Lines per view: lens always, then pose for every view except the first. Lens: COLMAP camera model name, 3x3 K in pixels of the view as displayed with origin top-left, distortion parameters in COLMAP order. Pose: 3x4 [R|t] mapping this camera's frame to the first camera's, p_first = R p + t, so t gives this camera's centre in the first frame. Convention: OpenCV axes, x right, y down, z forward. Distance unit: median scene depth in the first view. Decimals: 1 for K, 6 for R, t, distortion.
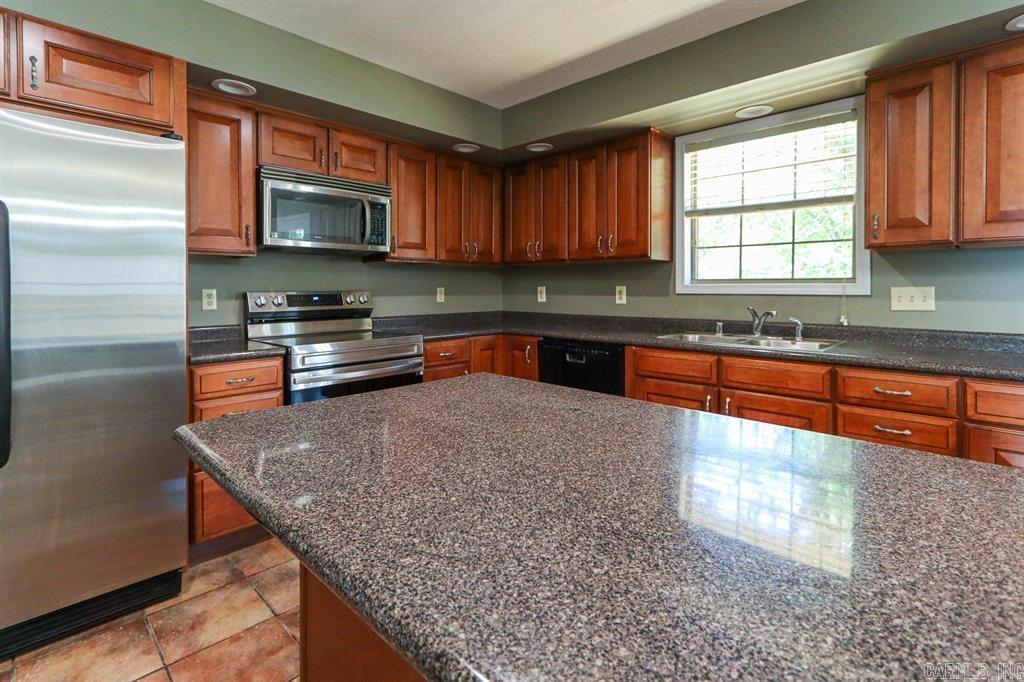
lens RADIAL K [[489.8, 0, 502.2], [0, 489.8, 297.6], [0, 0, 1]] dist [-0.004128, -0.000476]
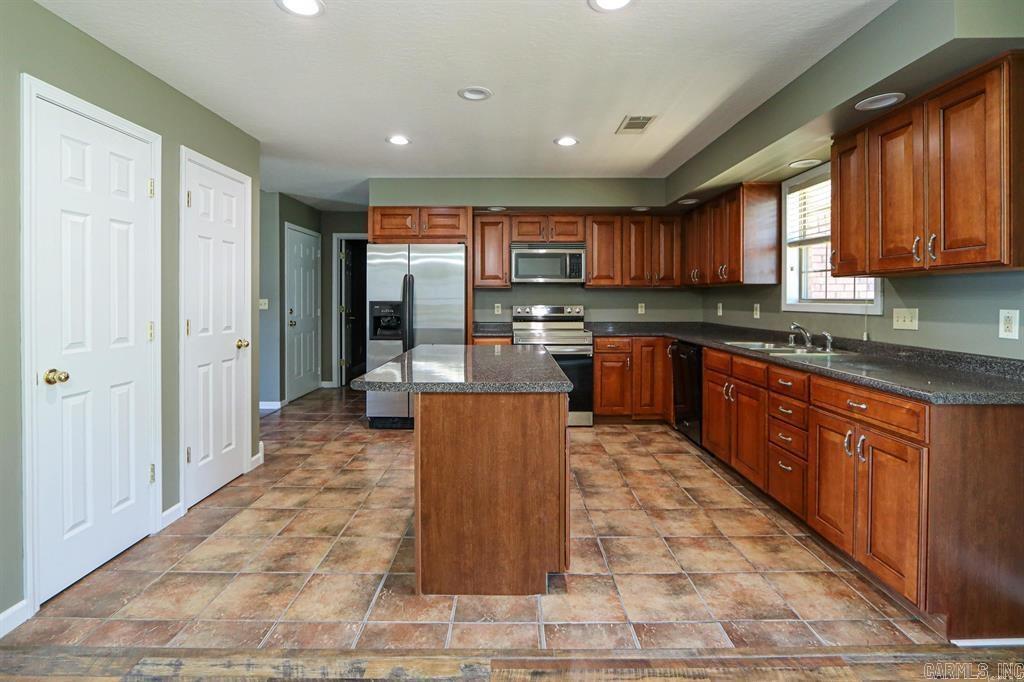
lens RADIAL K [[489.8, 0, 507.3], [0, 489.8, 301.6], [0, 0, 1]] dist [-0.004128, -0.000476]
pose [[0.705710, 0.006440, -0.708471, 0.798462], [-0.016897, 0.999827, -0.007743, -0.010709], [0.708299, 0.017436, 0.705697, -0.366683]]
